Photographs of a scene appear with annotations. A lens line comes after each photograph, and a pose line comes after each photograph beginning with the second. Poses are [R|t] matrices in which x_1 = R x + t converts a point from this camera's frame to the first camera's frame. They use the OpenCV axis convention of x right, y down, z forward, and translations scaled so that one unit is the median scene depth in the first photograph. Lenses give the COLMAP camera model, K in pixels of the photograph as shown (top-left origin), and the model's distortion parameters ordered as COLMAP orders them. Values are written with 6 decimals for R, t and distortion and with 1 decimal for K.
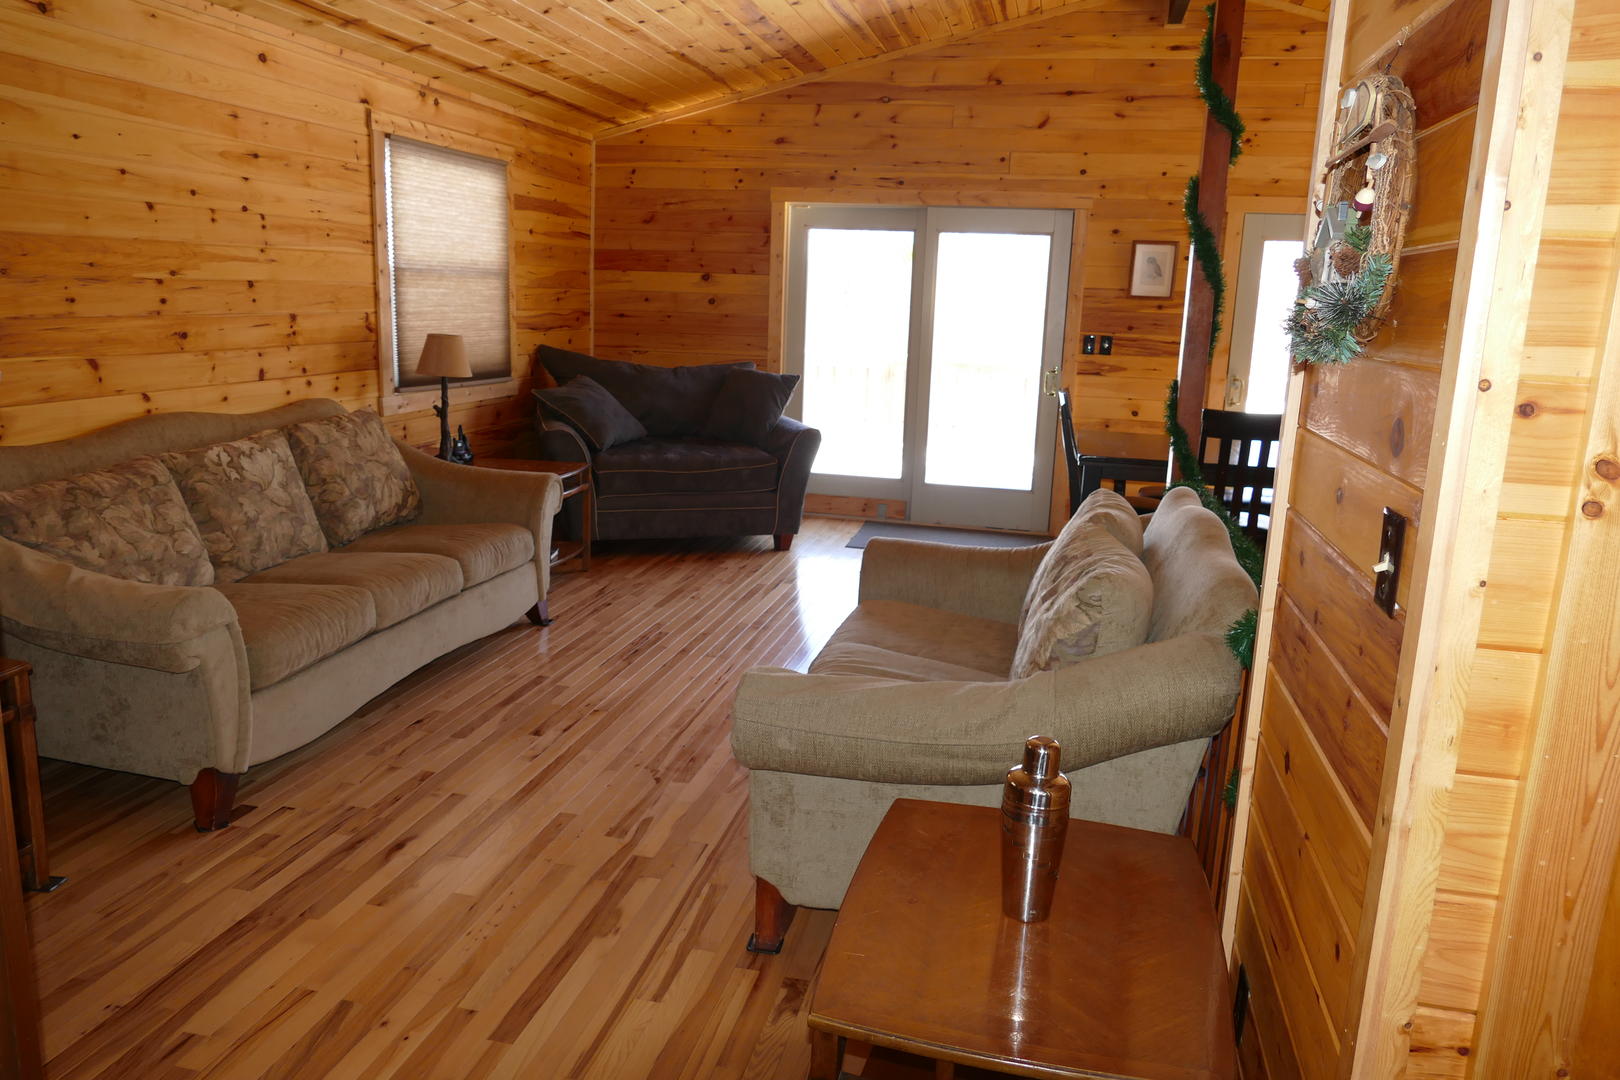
lens RADIAL K [[1122.3, 0, 810.0], [0, 1122.3, 540.0], [0, 0, 1]] dist [-0.006962, -0.001733]
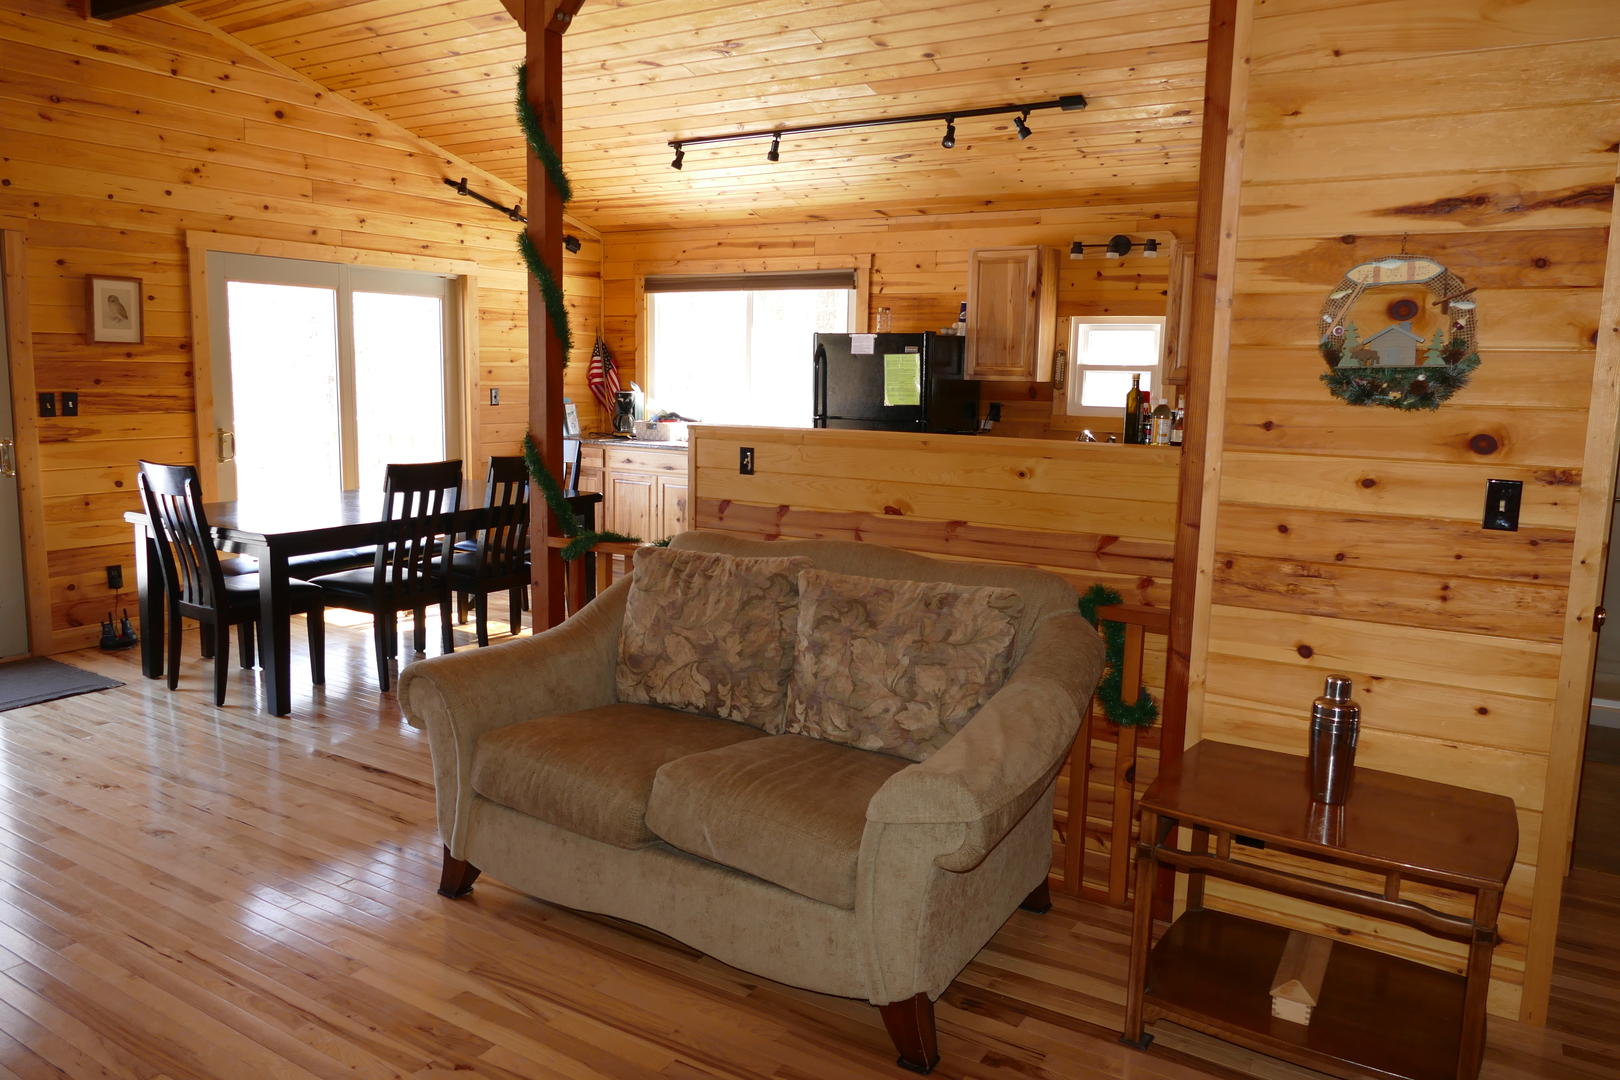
lens RADIAL K [[1157.3, 0, 809.9], [0, 1157.3, 531.5], [0, 0, 1]] dist [-0.004680, -0.001655]
pose [[0.330293, -0.165343, 0.929284, -0.346393], [0.188558, 0.976251, 0.106681, -0.076306], [-0.924853, 0.139988, 0.353626, 0.247504]]
